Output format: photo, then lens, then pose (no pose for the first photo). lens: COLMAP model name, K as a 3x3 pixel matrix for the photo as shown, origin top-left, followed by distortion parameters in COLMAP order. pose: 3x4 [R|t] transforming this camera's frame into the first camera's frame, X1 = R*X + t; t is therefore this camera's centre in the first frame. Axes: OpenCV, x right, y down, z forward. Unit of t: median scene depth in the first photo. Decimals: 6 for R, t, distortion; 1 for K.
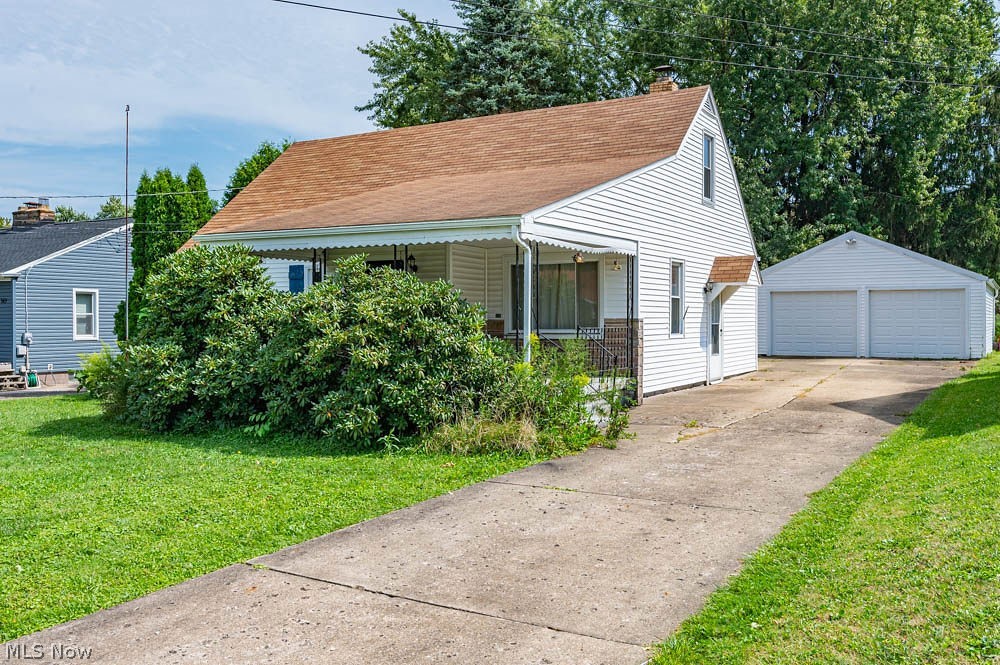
lens RADIAL K [[872.8, 0, 500.0], [0, 872.8, 332.5], [0, 0, 1]] dist [0.000000, 0.000409]
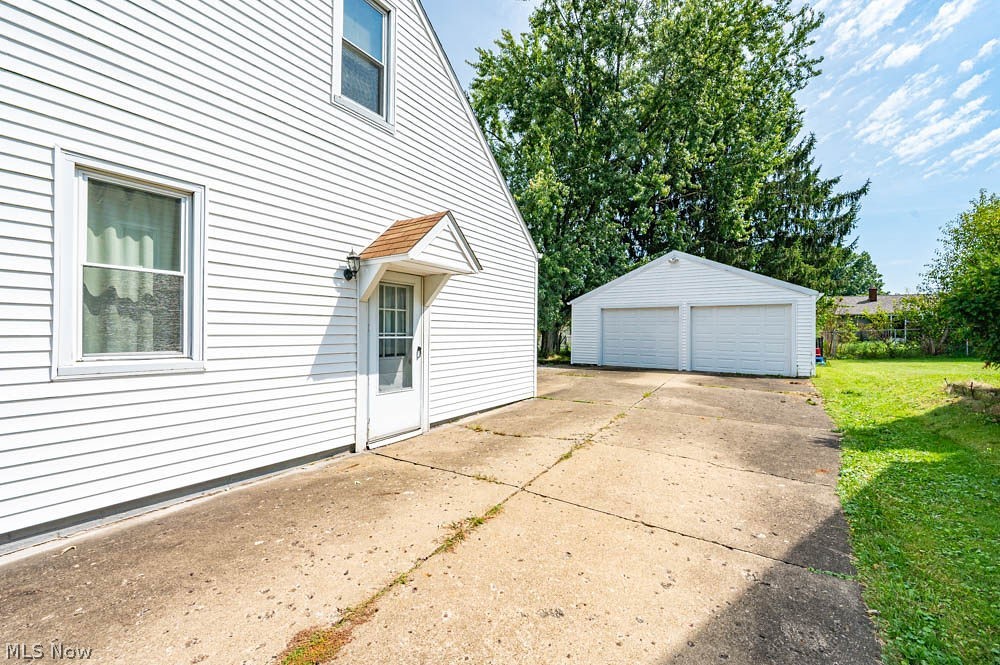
lens RADIAL K [[401.8, 0, 500.0], [0, 401.8, 332.5], [0, 0, 1]] dist [-0.001852, -0.000396]
pose [[0.997625, 0.013099, -0.067621, 0.239942], [-0.014123, 0.999792, -0.014698, -0.007577], [0.067415, 0.015618, 0.997603, 0.532920]]
